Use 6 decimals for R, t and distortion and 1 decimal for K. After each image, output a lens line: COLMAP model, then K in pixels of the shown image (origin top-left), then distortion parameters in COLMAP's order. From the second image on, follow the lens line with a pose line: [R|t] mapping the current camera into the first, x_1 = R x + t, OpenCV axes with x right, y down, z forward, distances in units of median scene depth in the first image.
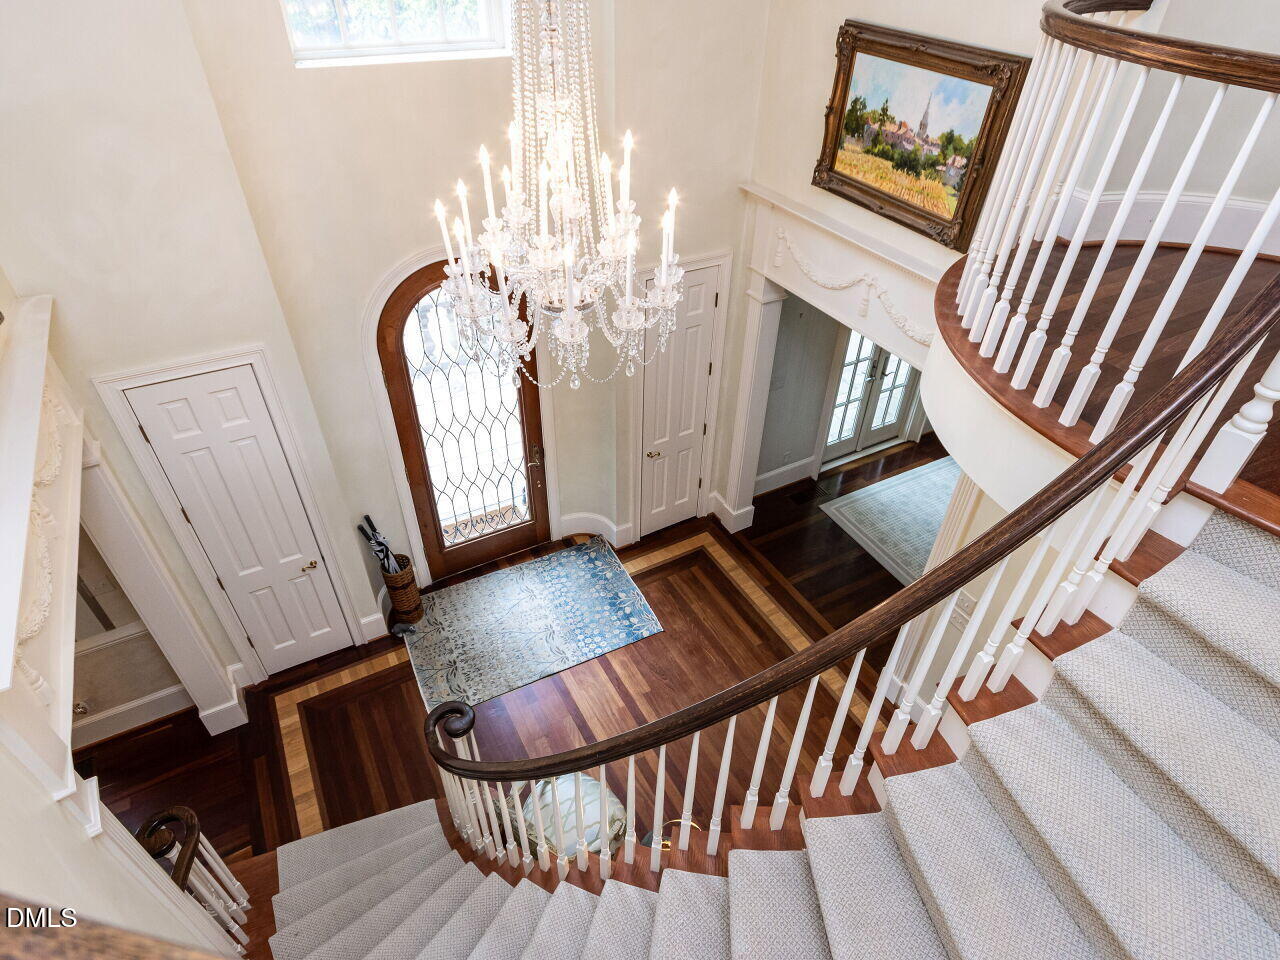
lens RADIAL K [[770.9, 0, 640.0], [0, 770.9, 480.0], [0, 0, 1]] dist [0.004719, 0.000673]
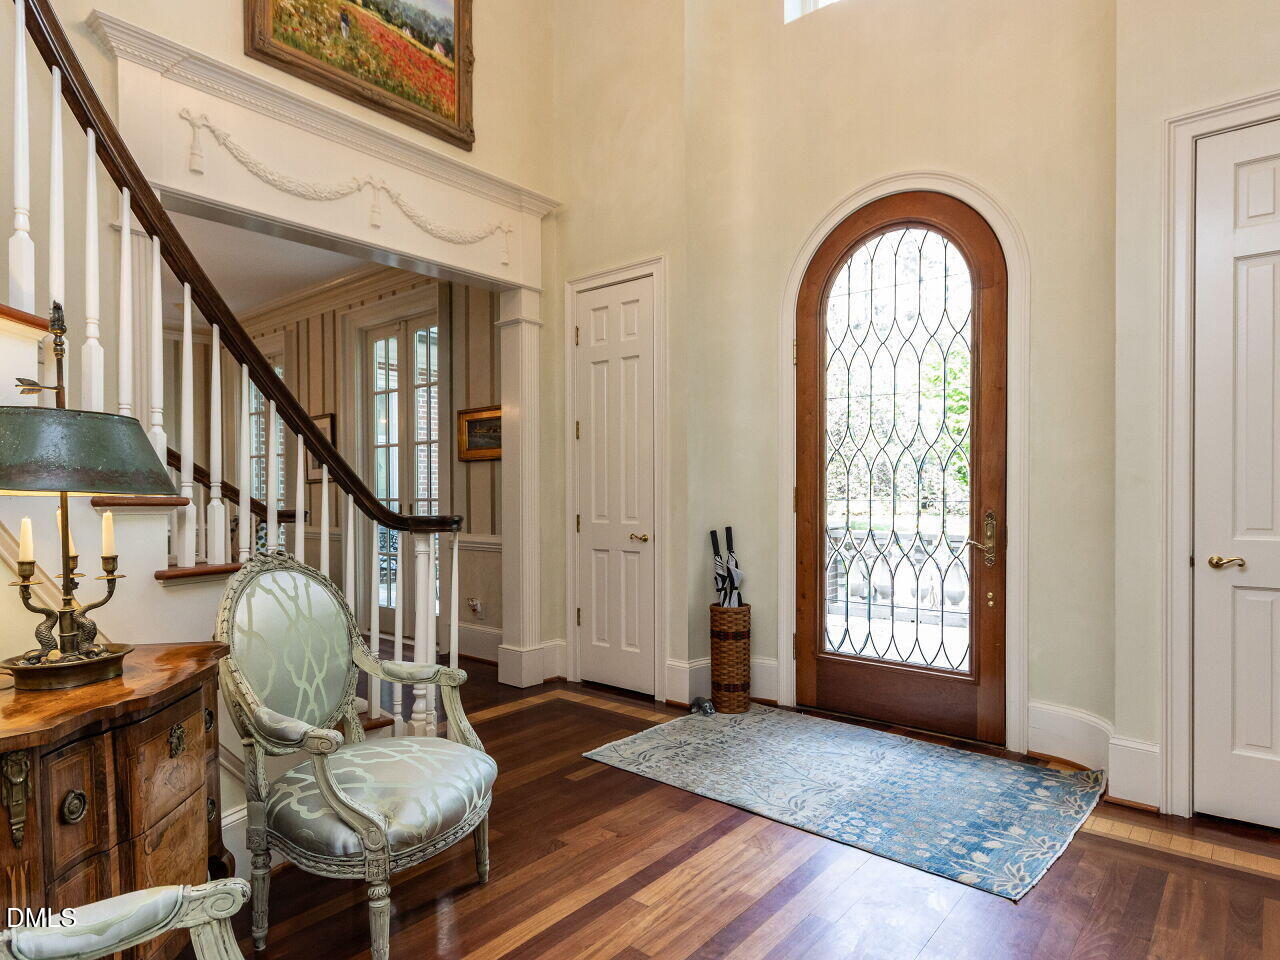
lens RADIAL K [[770.9, 0, 640.0], [0, 770.9, 480.0], [0, 0, 1]] dist [0.004719, 0.000673]
pose [[0.349690, -0.037631, -0.936109, 0.323668], [-0.585331, 0.771398, -0.249664, 0.238172], [0.731509, 0.635239, 0.247724, 0.647824]]
